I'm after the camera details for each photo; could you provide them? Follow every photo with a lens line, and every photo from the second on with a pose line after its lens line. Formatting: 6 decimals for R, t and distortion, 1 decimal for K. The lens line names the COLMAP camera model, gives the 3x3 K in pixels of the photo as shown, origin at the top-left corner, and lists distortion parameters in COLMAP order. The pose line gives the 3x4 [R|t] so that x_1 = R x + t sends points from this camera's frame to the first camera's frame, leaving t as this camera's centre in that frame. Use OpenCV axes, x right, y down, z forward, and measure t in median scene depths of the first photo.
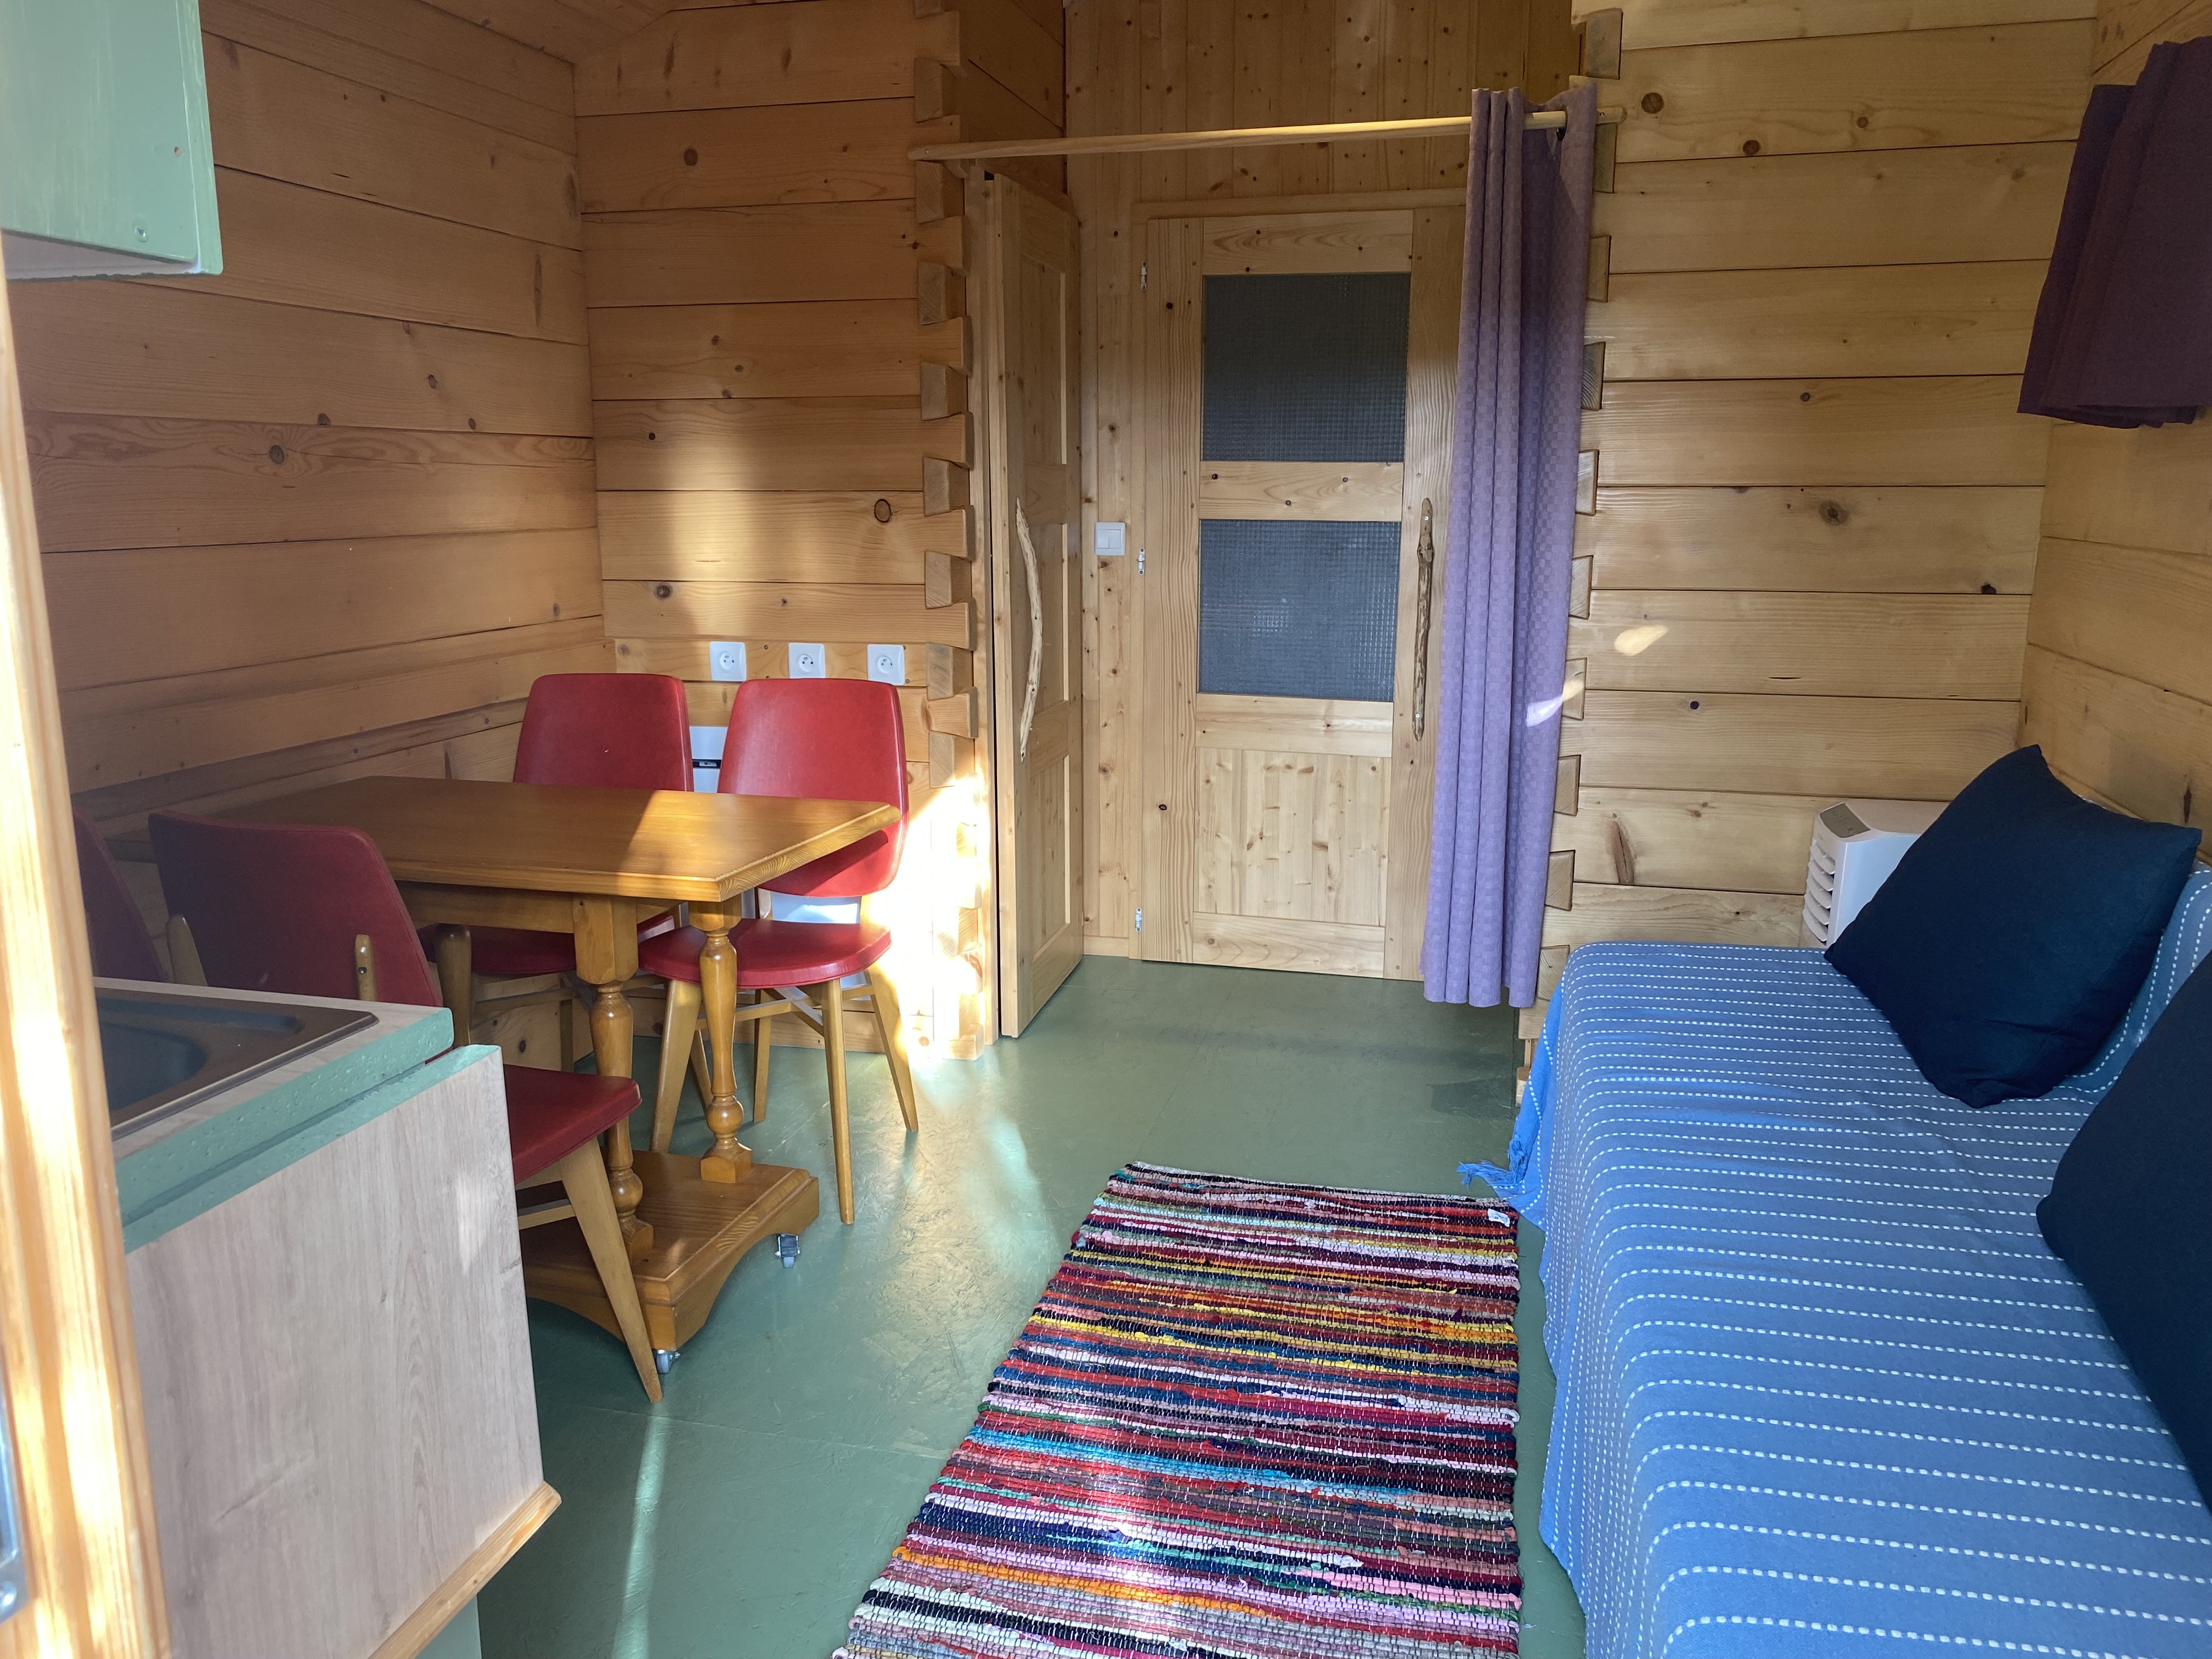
lens RADIAL K [[1702.4, 0, 1089.8], [0, 1702.4, 829.1], [0, 0, 1]] dist [0.044642, -0.040232]
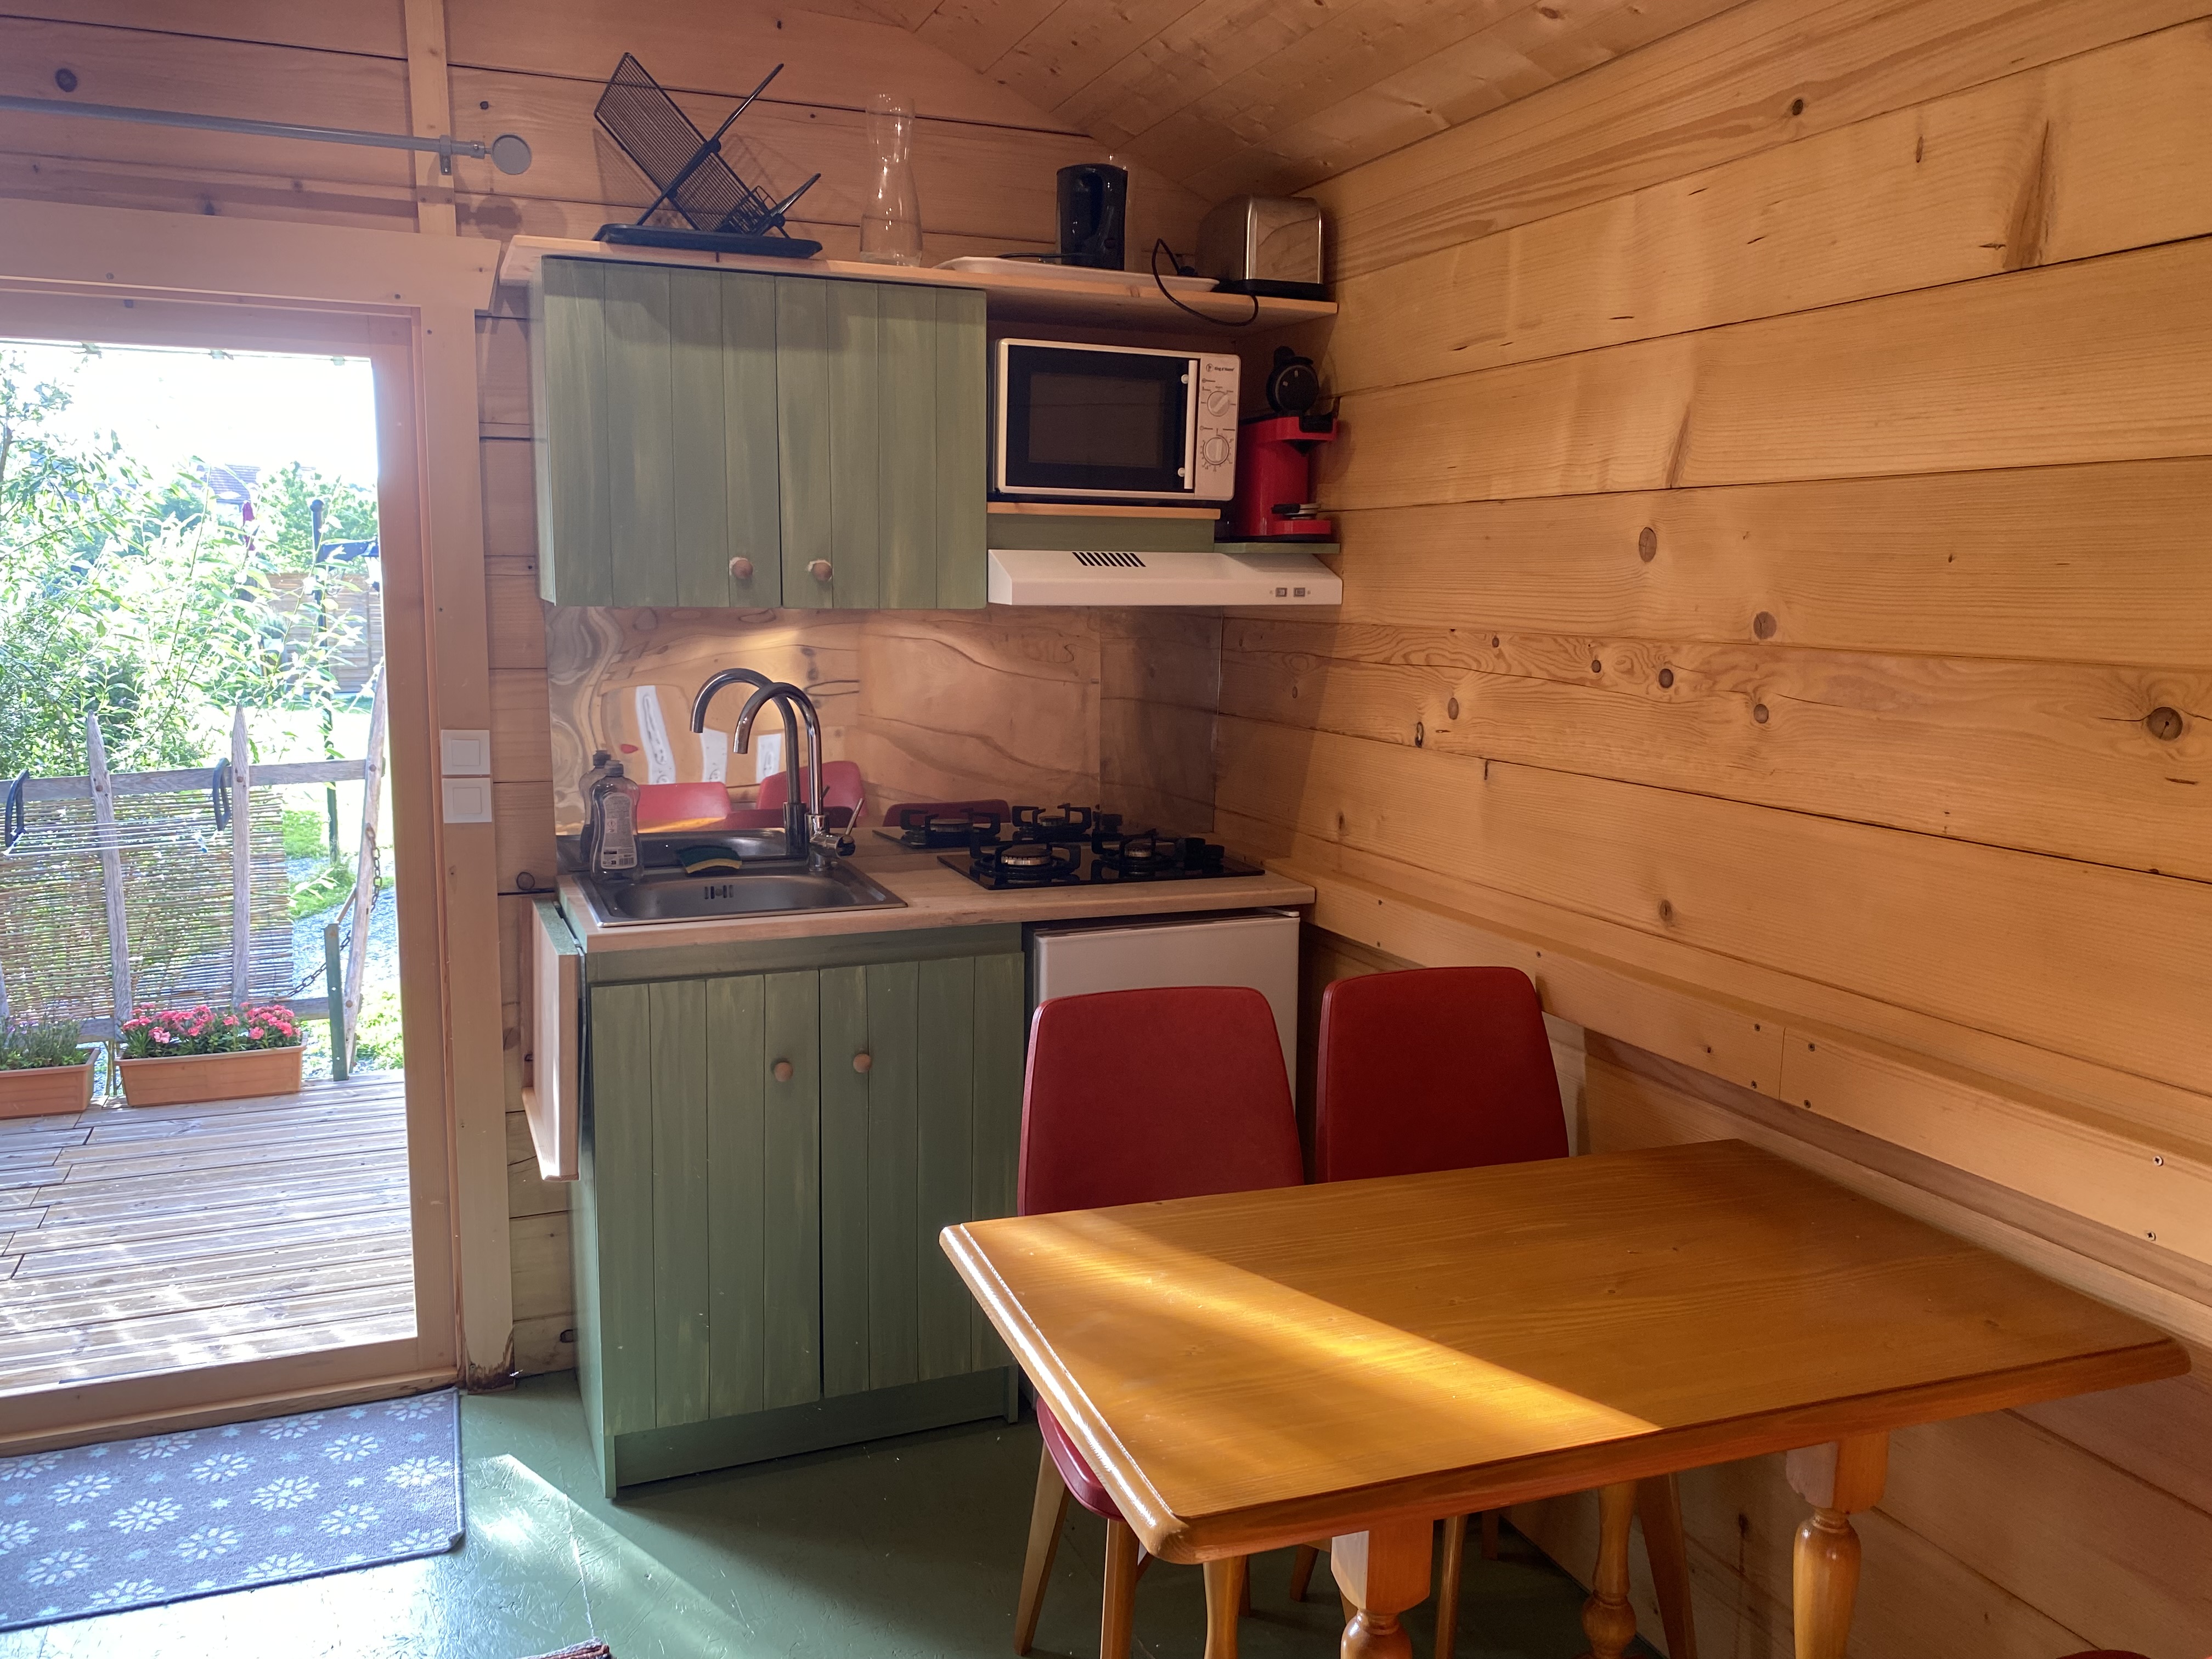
lens RADIAL K [[1702.4, 0, 1099.4], [0, 1702.4, 830.7], [0, 0, 1]] dist [0.044642, -0.040232]
pose [[-0.800119, 0.077483, -0.594816, 0.113453], [-0.134804, 0.943030, 0.304174, -0.239205], [0.584497, 0.323559, -0.744092, 0.948472]]
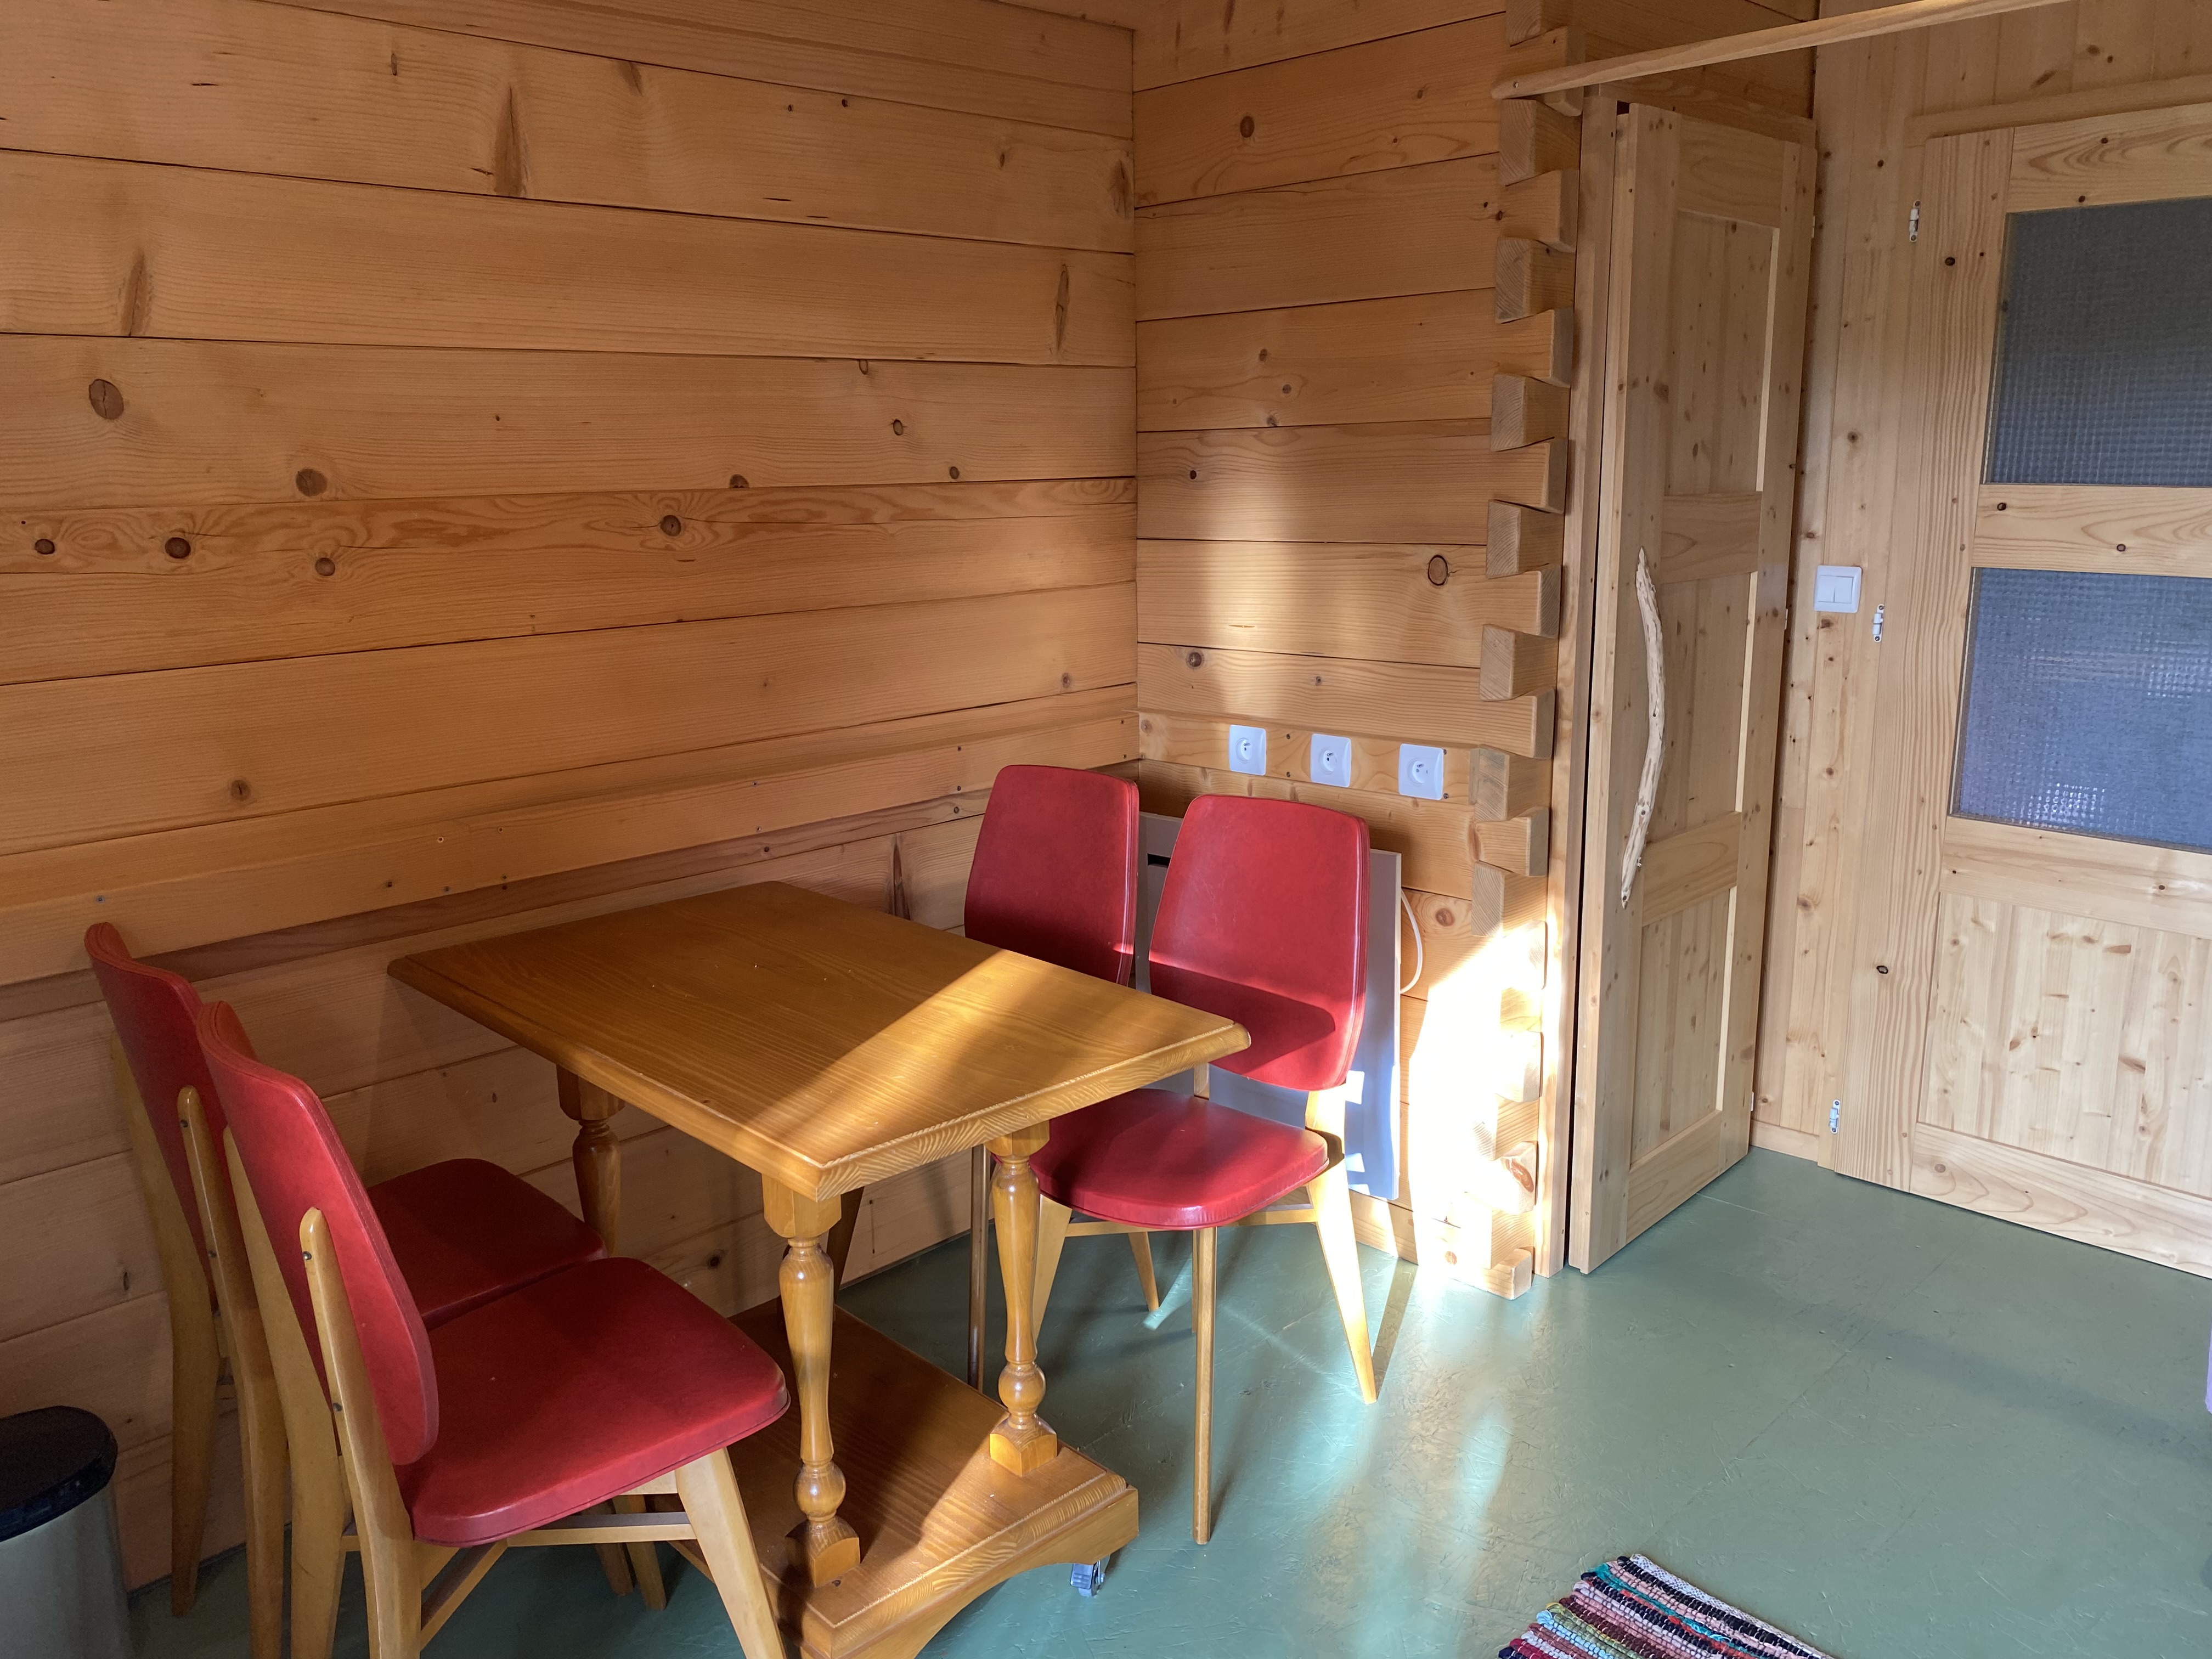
lens RADIAL K [[1702.4, 0, 1107.3], [0, 1702.4, 824.2], [0, 0, 1]] dist [0.044642, -0.040232]
pose [[0.862746, 0.095107, -0.496613, 0.137908], [-0.084606, 0.995458, 0.043657, -0.093638], [0.498509, 0.004351, 0.866873, 0.264333]]
